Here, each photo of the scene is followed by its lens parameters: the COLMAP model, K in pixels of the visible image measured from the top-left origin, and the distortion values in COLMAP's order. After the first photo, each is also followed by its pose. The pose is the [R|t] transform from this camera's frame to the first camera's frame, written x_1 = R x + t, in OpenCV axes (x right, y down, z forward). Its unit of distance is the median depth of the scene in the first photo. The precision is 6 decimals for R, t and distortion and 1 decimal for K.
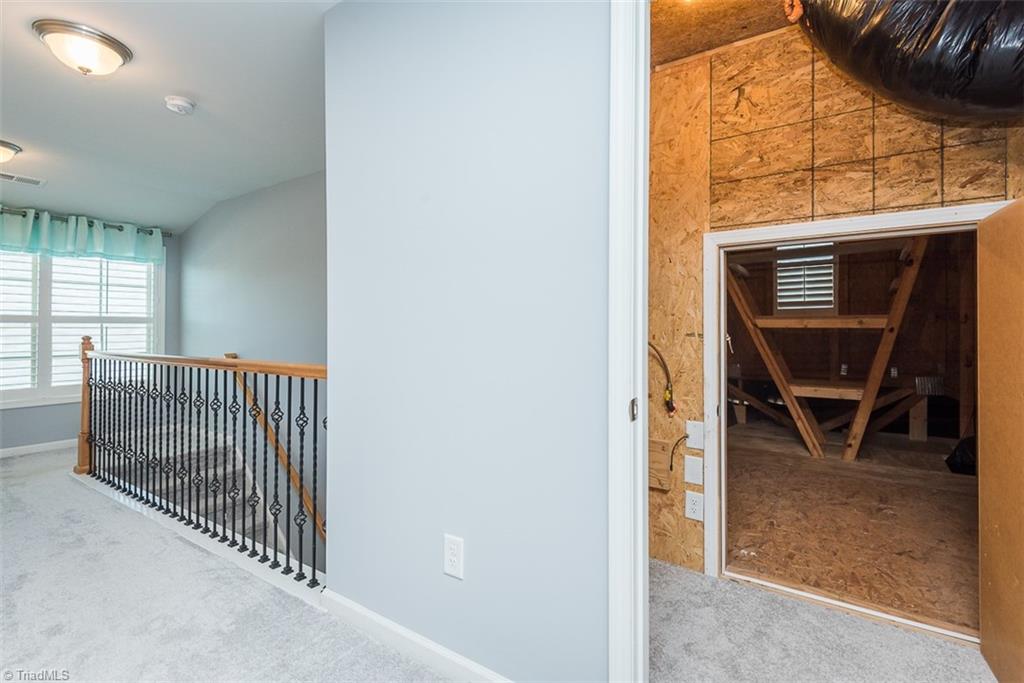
lens RADIAL K [[471.0, 0, 524.8], [0, 471.0, 328.7], [0, 0, 1]] dist [0.023921, -0.013970]
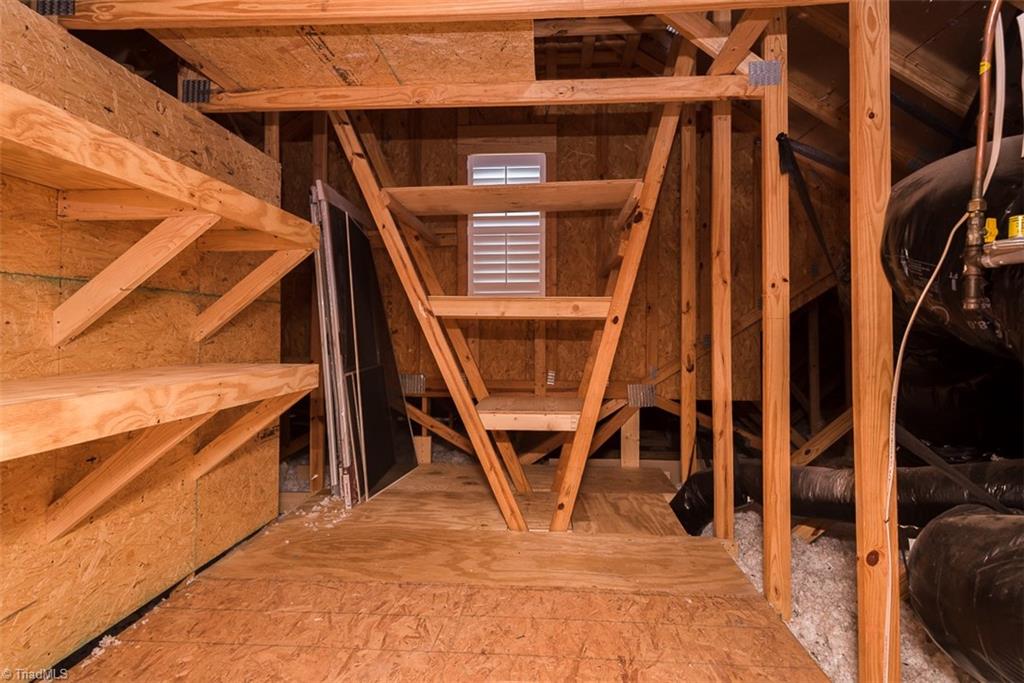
lens RADIAL K [[471.0, 0, 515.0], [0, 471.0, 333.6], [0, 0, 1]] dist [0.023921, -0.013970]
pose [[0.863338, -0.000632, 0.504625, 0.304552], [-0.004740, 0.999945, 0.009362, 0.014647], [-0.504603, -0.010474, 0.863288, 0.474846]]
